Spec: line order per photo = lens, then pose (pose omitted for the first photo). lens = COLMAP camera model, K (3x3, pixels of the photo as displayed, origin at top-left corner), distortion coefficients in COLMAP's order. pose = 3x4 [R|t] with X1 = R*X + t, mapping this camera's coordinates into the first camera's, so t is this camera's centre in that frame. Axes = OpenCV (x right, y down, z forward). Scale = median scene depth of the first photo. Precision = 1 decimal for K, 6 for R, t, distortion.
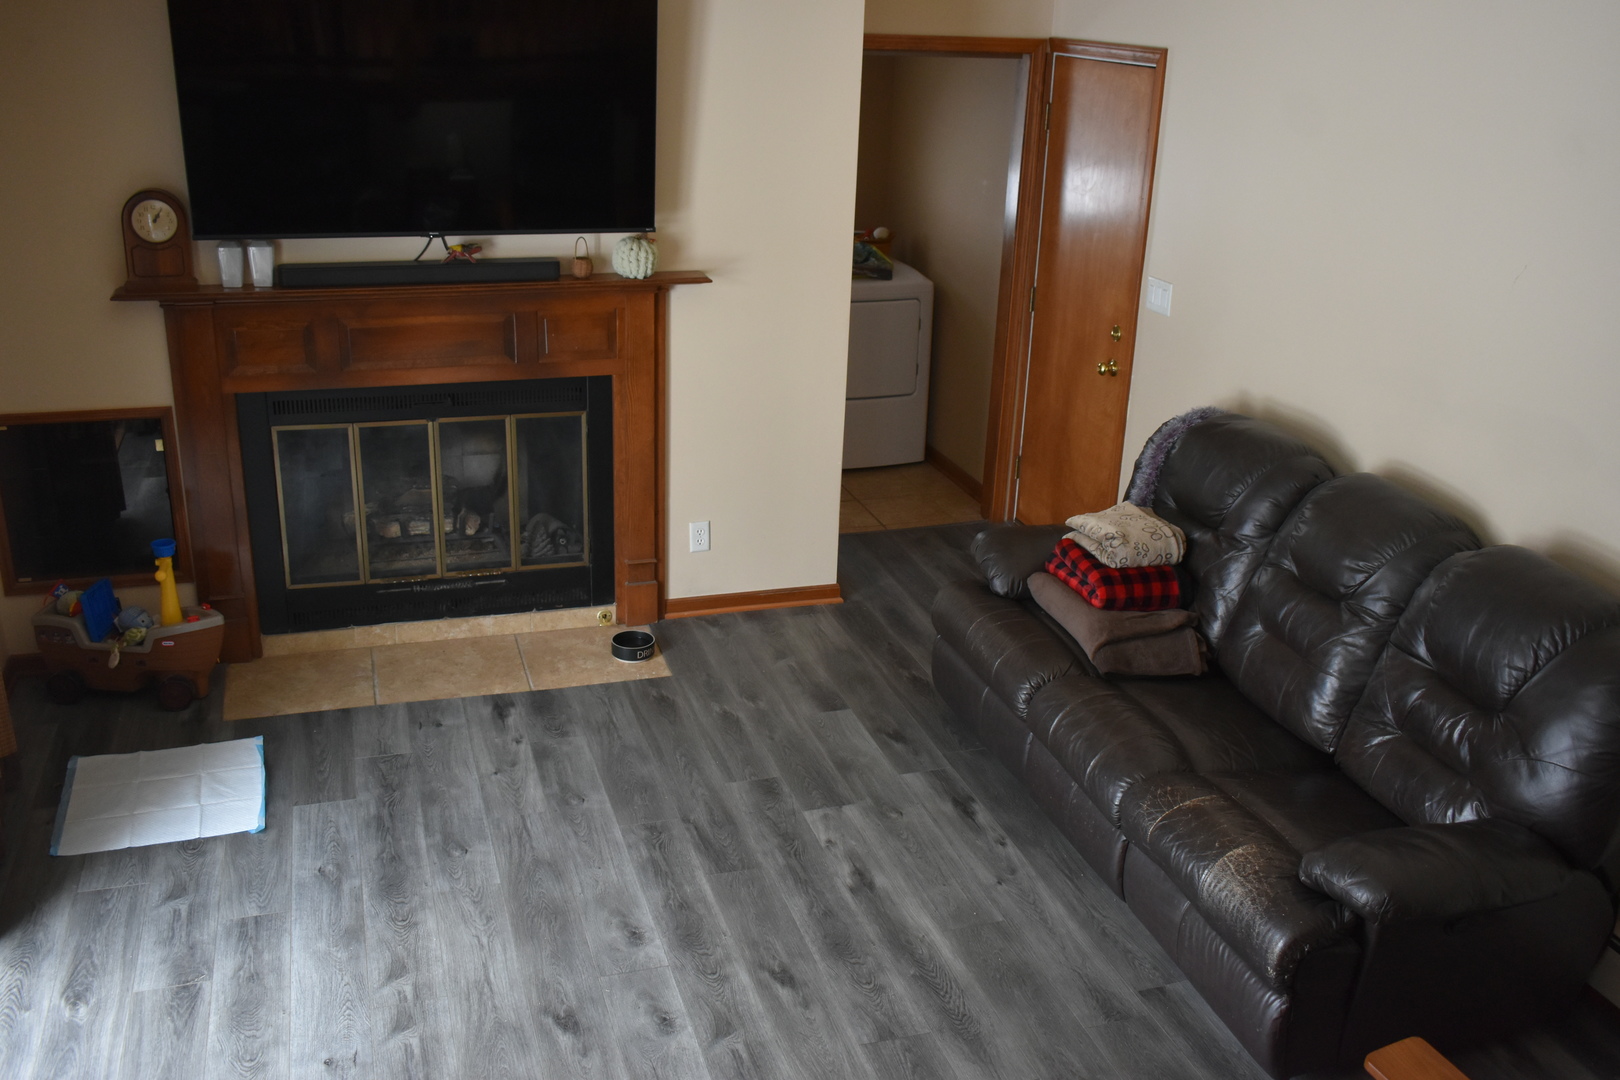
lens RADIAL K [[1458.8, 0, 810.0], [0, 1458.8, 540.0], [0, 0, 1]] dist [-0.031898, 0.014633]
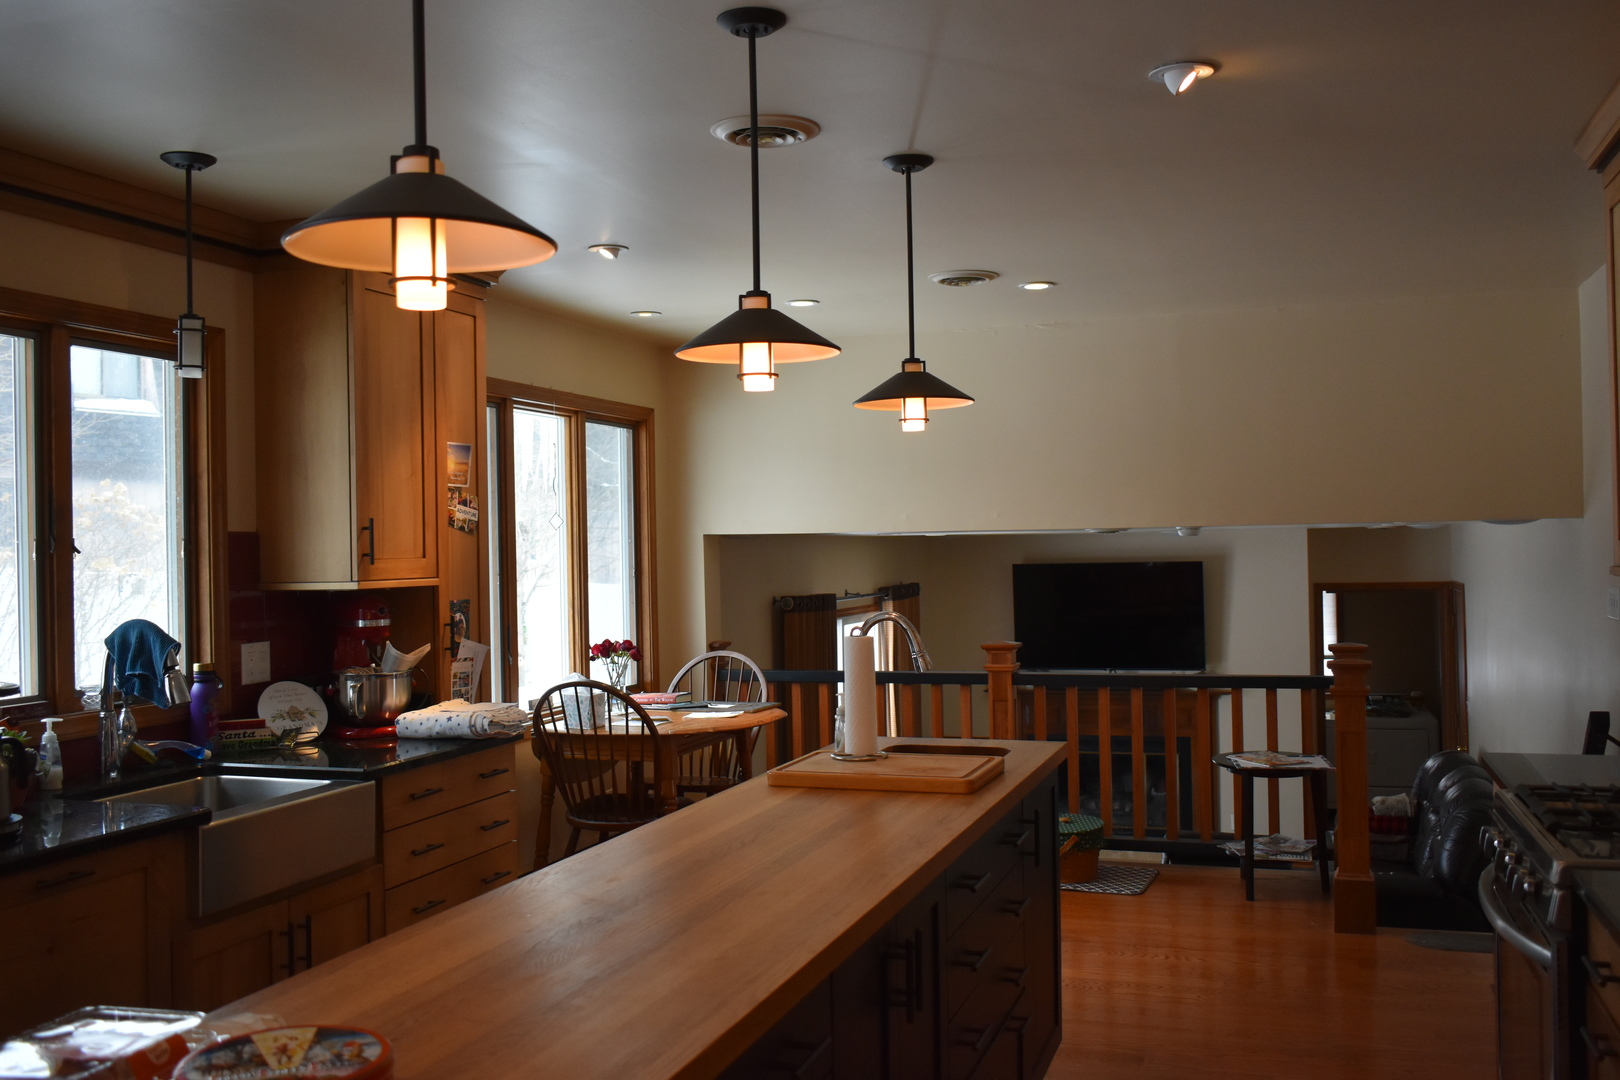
lens RADIAL K [[1458.8, 0, 810.0], [0, 1458.8, 540.0], [0, 0, 1]] dist [-0.031898, 0.014633]
pose [[0.800694, -0.057305, -0.596326, 0.791757], [-0.166426, 0.934954, -0.313309, 0.423912], [0.575492, 0.350109, 0.739076, -1.131713]]
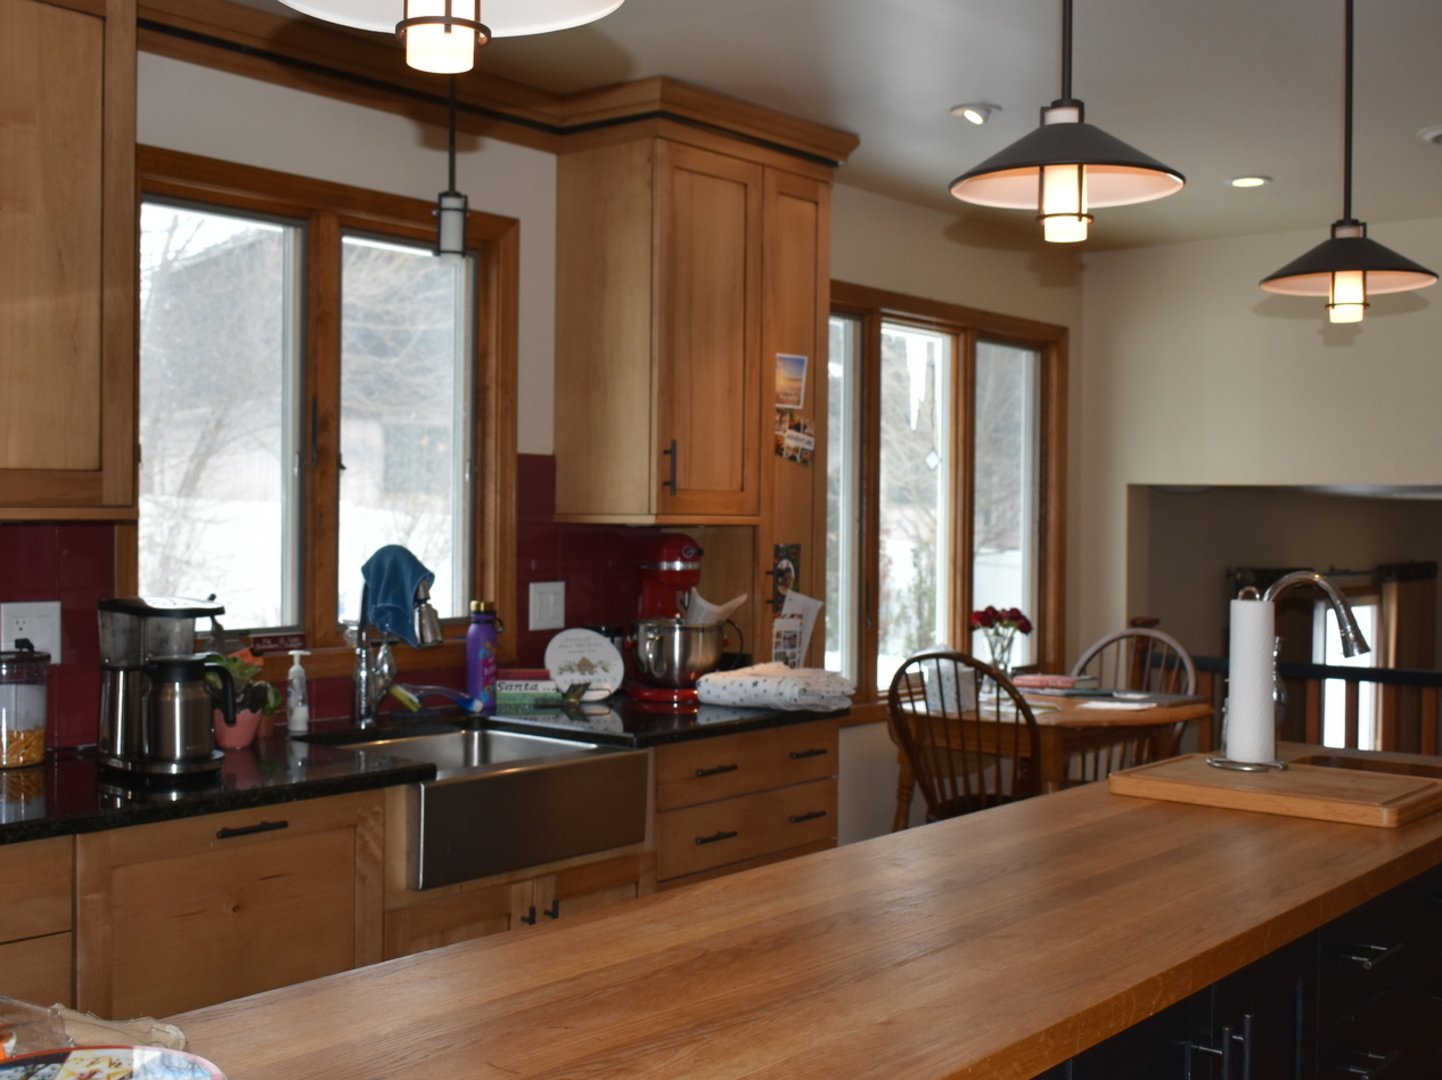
lens RADIAL K [[1659.9, 0, 721.0], [0, 1659.9, 540.0], [0, 0, 1]] dist [-0.021451, 0.000840]
pose [[0.544608, -0.022654, -0.838385, 0.775168], [-0.290251, 0.932773, -0.213749, 0.400652], [0.786865, 0.359752, 0.501420, -1.023018]]
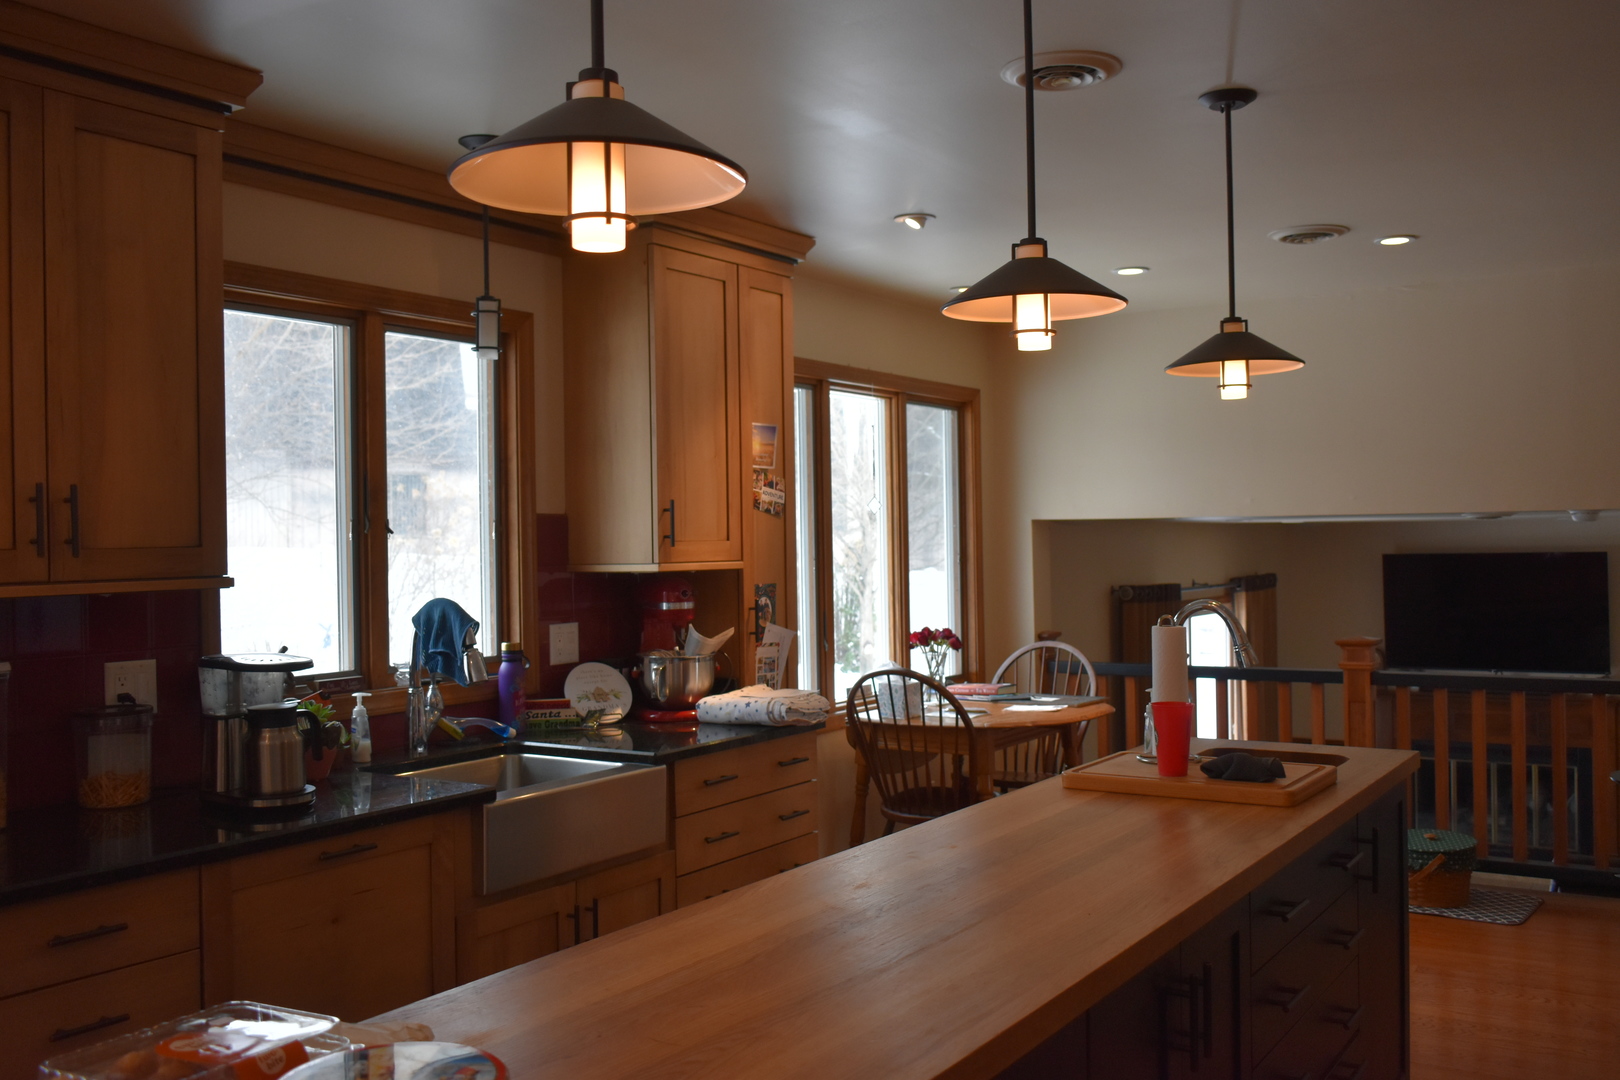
lens RADIAL K [[1458.8, 0, 810.0], [0, 1458.8, 540.0], [0, 0, 1]] dist [-0.031898, 0.014633]
pose [[0.631614, -0.051379, -0.773579, 0.781762], [-0.238749, 0.936421, -0.257129, 0.407160], [0.737606, 0.347097, 0.579189, -1.074242]]
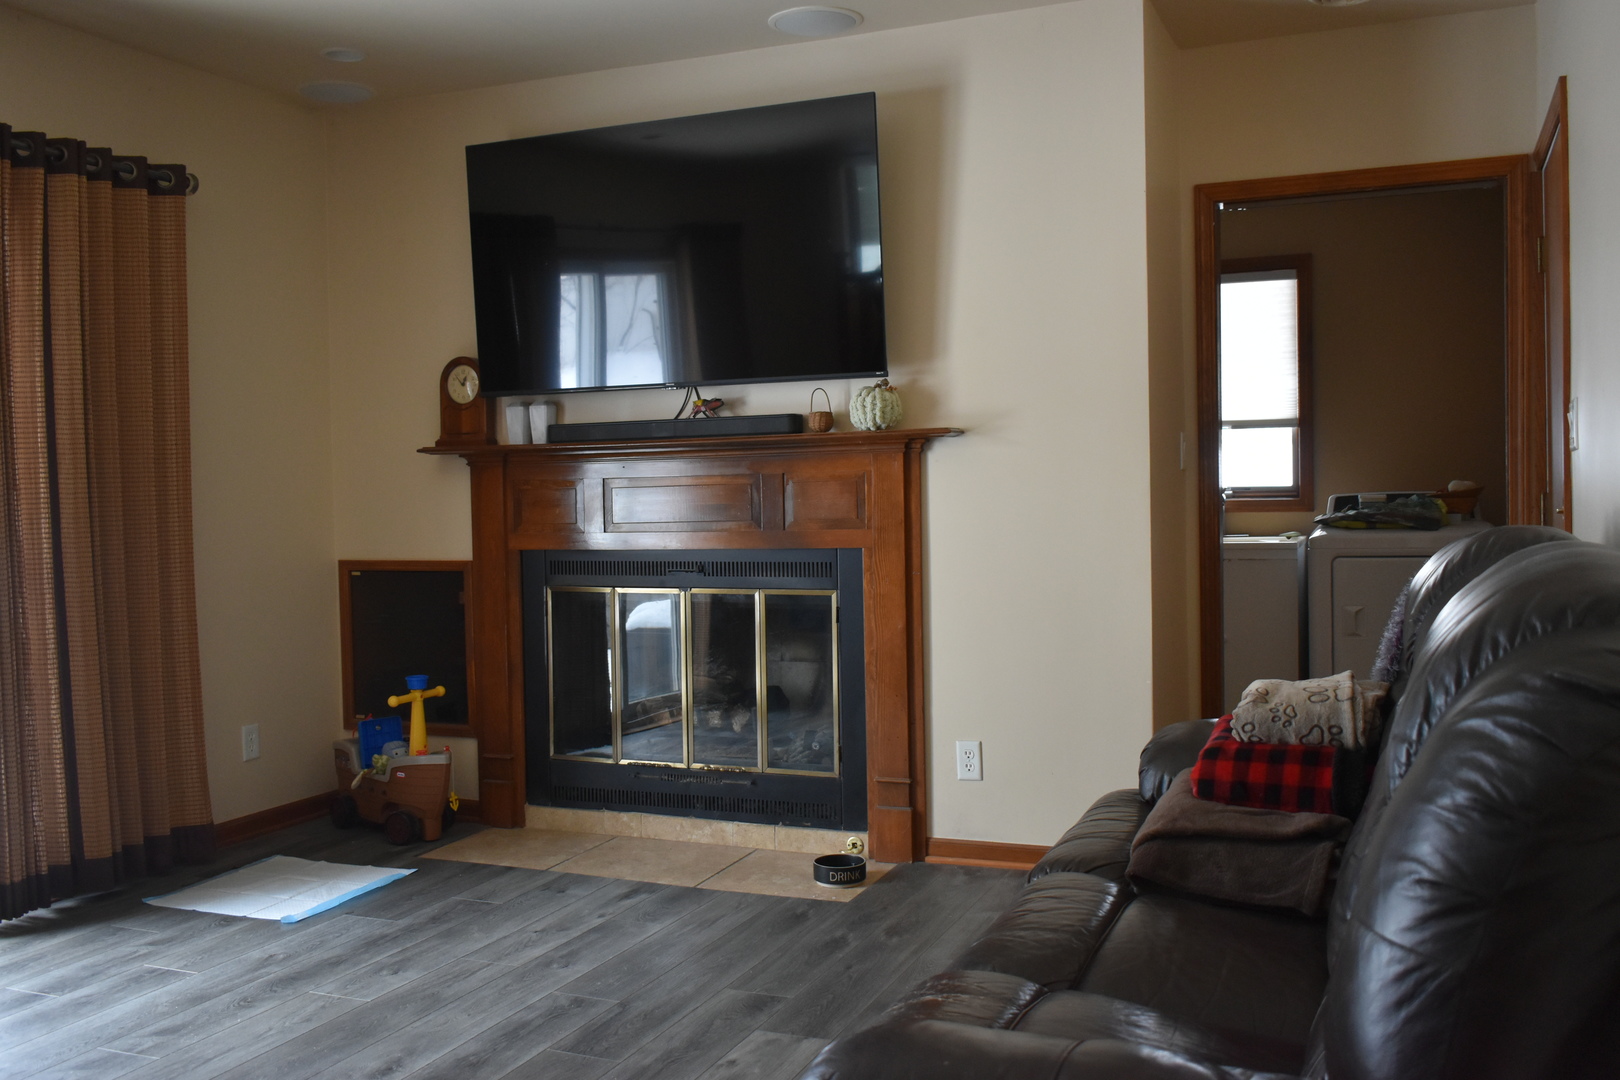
lens RADIAL K [[1464.8, 0, 810.0], [0, 1464.8, 540.0], [0, 0, 1]] dist [-0.018428, -0.017984]
pose [[0.759775, -0.027142, -0.649620, 0.453953], [-0.189174, 0.946675, -0.260806, 0.129046], [0.622057, 0.321045, 0.714125, 0.388210]]
